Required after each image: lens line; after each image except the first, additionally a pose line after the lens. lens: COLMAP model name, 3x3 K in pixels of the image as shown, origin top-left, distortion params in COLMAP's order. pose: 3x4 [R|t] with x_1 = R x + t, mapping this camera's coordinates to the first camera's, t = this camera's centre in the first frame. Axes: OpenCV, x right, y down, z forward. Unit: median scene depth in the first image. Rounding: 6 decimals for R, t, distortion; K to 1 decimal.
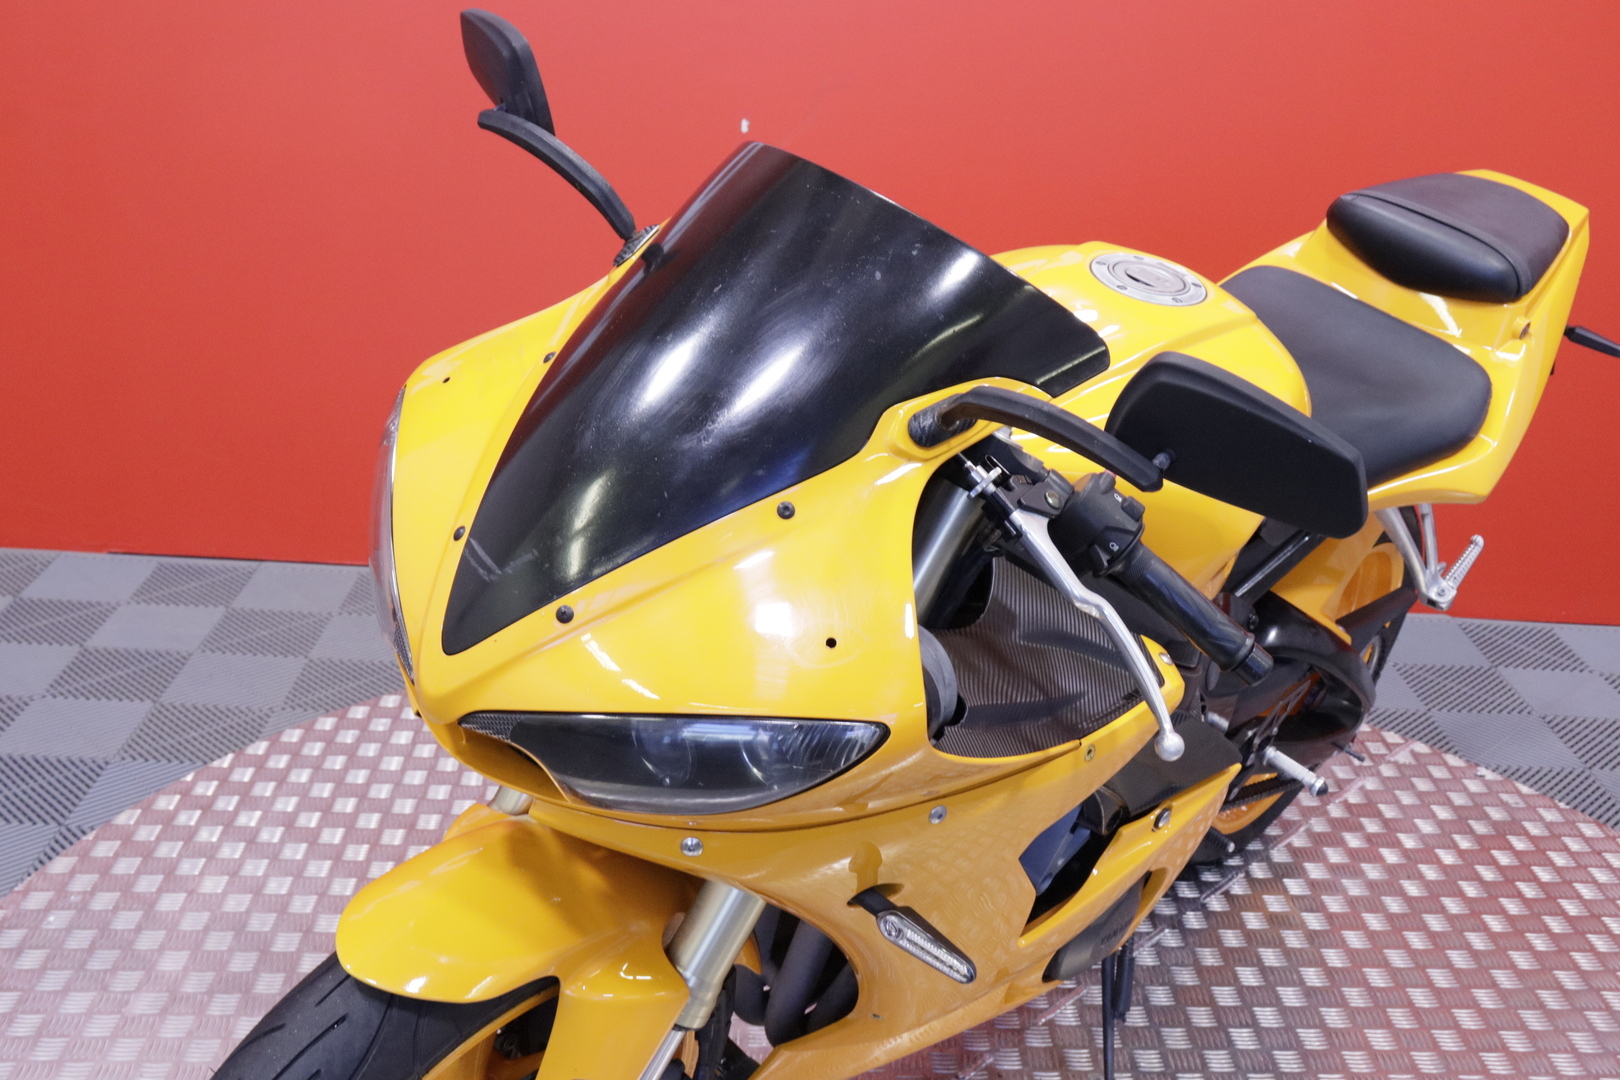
lens RADIAL K [[1717.5, 0, 758.8], [0, 1717.5, 543.7], [0, 0, 1]] dist [-0.008033, 0.014439]
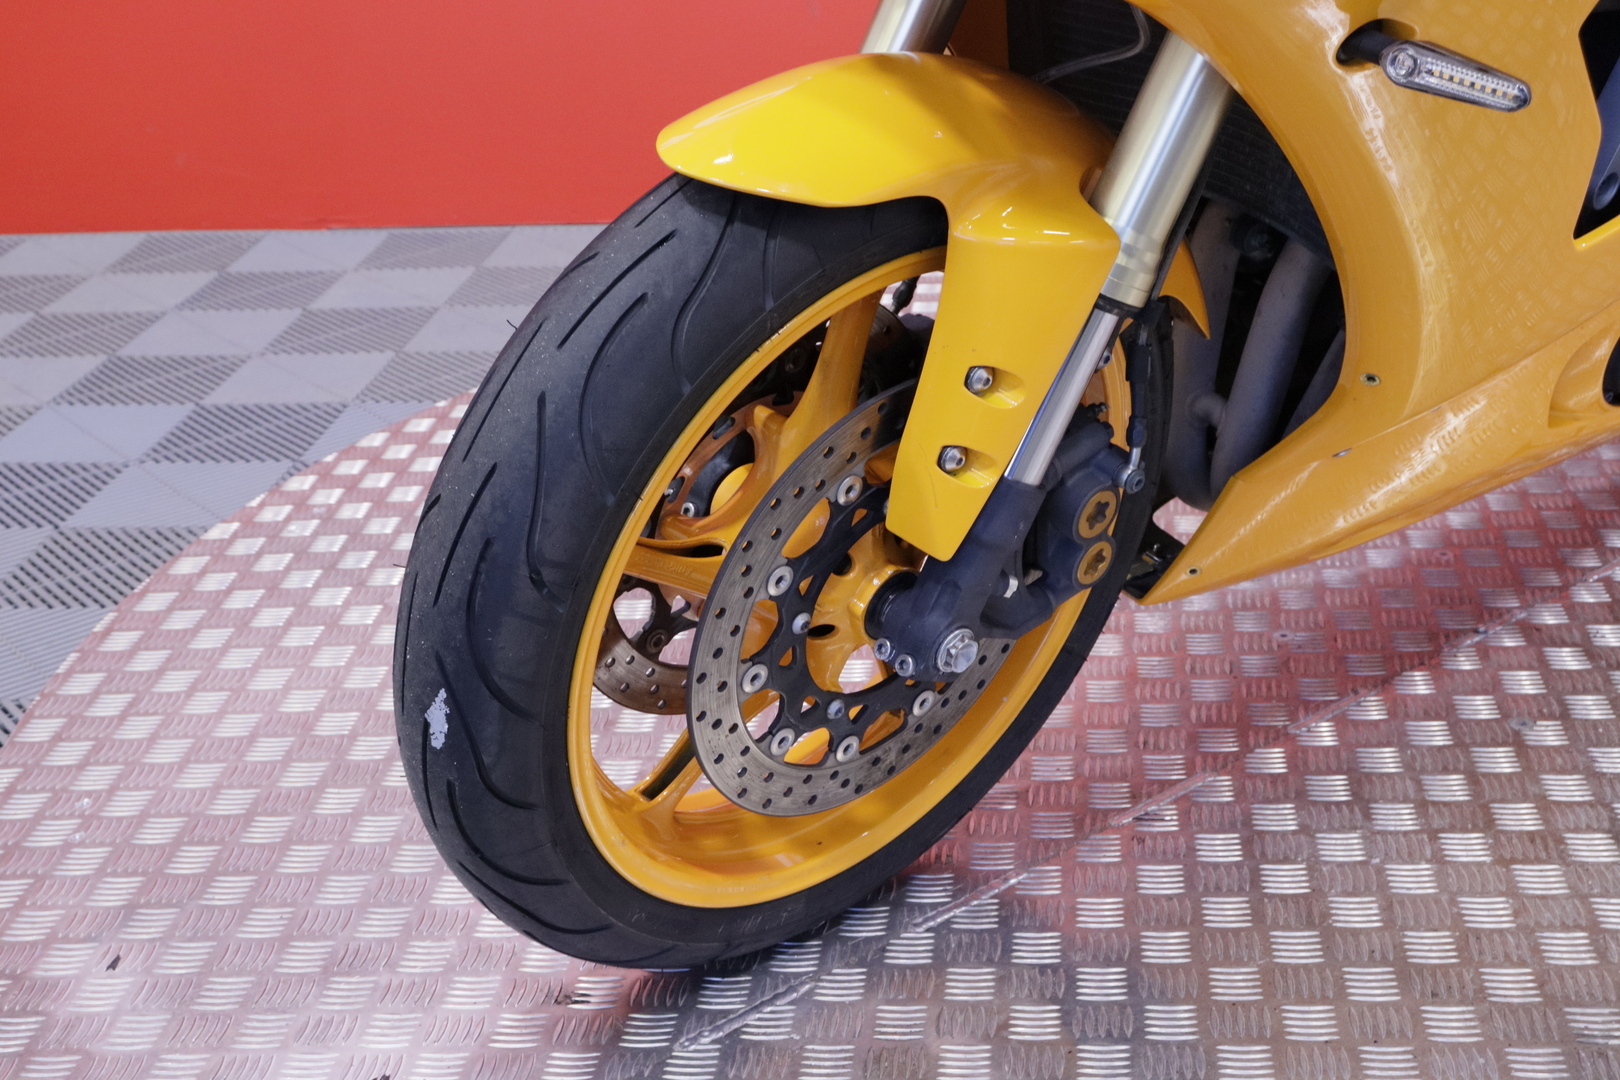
lens RADIAL K [[2209.4, 0, 810.0], [0, 2209.4, 540.0], [0, 0, 1]] dist [0.105292, -0.023967]
pose [[0.987945, -0.050539, -0.146326, -0.039428], [0.055357, 0.998044, 0.029037, 0.358043], [0.144572, -0.036787, 0.988810, 0.021263]]
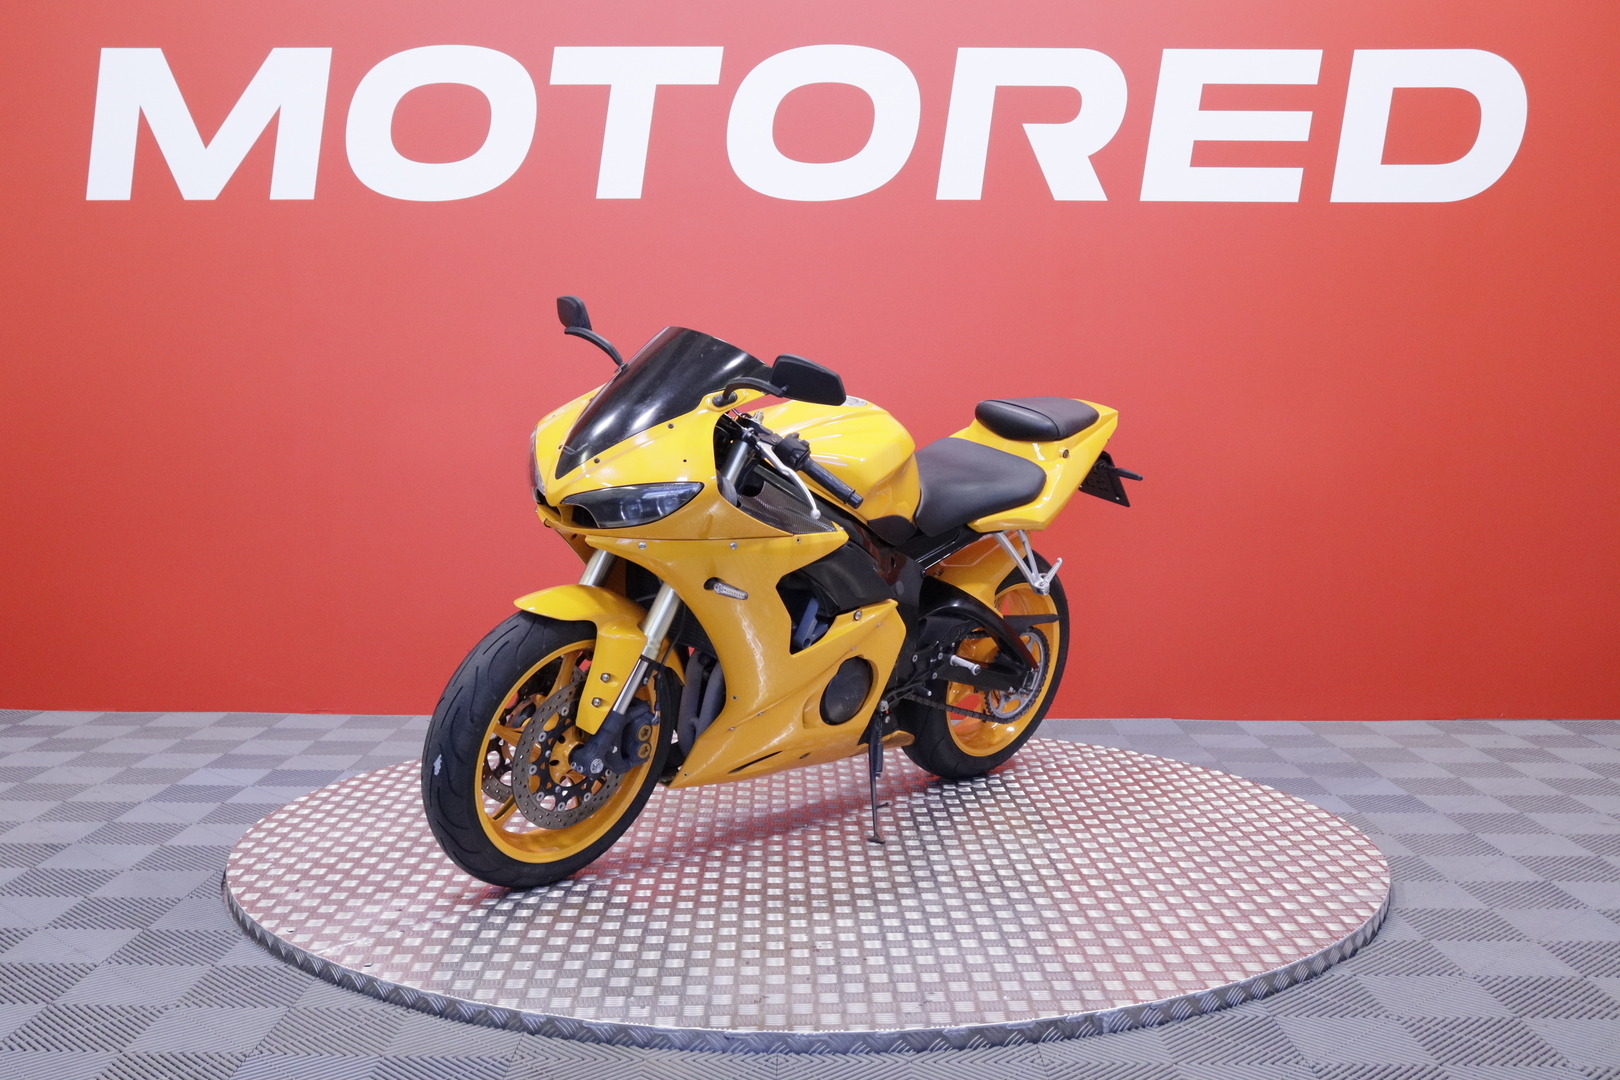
lens RADIAL K [[1717.5, 0, 758.8], [0, 1717.5, 543.7], [0, 0, 1]] dist [-0.008033, 0.014439]
pose [[0.998764, -0.043656, -0.023745, 0.194083], [0.035205, 0.958777, -0.281969, 0.860889], [0.035075, 0.280785, 0.959130, -1.507231]]
